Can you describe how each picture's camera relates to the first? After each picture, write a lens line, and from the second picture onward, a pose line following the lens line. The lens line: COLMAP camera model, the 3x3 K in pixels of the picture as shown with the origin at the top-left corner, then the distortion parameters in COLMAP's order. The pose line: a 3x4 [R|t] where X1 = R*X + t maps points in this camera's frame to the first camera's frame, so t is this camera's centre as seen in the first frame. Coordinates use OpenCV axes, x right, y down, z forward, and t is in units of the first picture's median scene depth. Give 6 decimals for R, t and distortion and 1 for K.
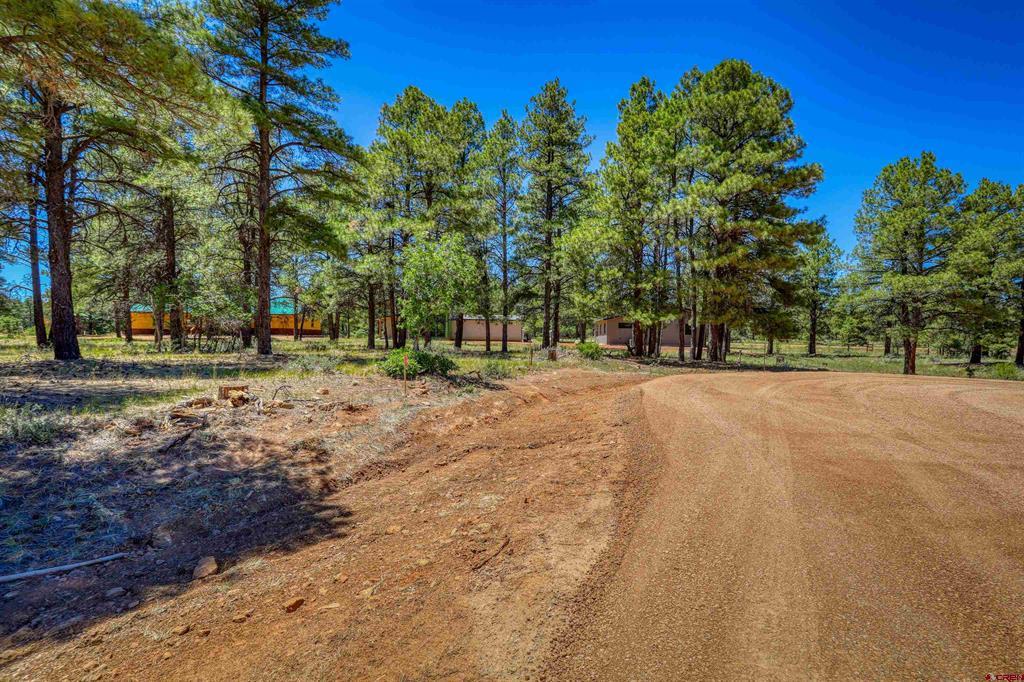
lens RADIAL K [[486.9, 0, 513.7], [0, 486.9, 350.4], [0, 0, 1]] dist [0.001002, 0.001481]
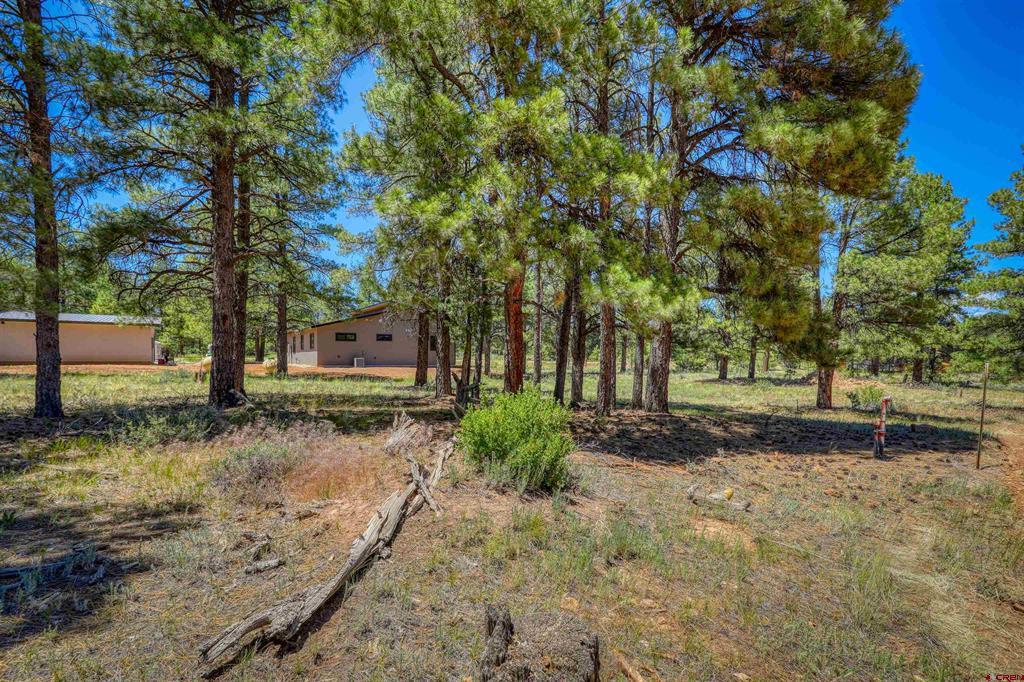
lens RADIAL K [[516.3, 0, 514.2], [0, 516.3, 368.5], [0, 0, 1]] dist [0.004589, 0.000899]
pose [[0.817266, -0.022825, 0.575809, 0.045582], [0.021302, 0.999729, 0.009396, -0.034516], [-0.575867, 0.004587, 0.817530, 1.055159]]
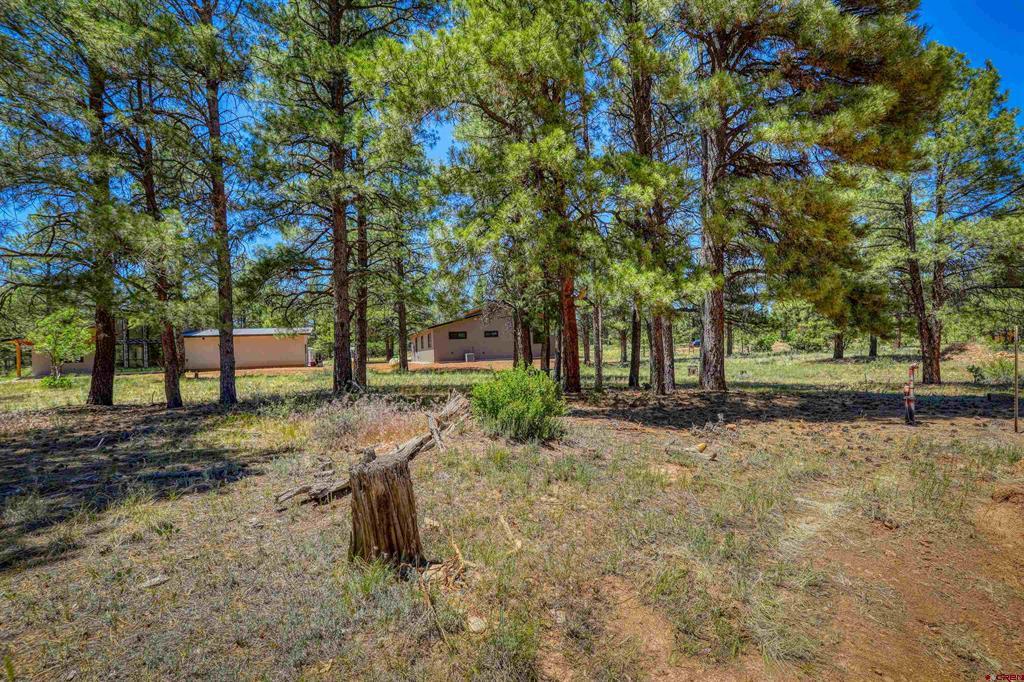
lens RADIAL K [[498.5, 0, 513.1], [0, 498.5, 345.3], [0, 0, 1]] dist [0.001233, 0.002764]
pose [[0.923553, -0.049017, 0.380325, 0.067863], [0.065548, 0.997379, -0.030627, -0.025248], [-0.377827, 0.053215, 0.924346, 0.955395]]
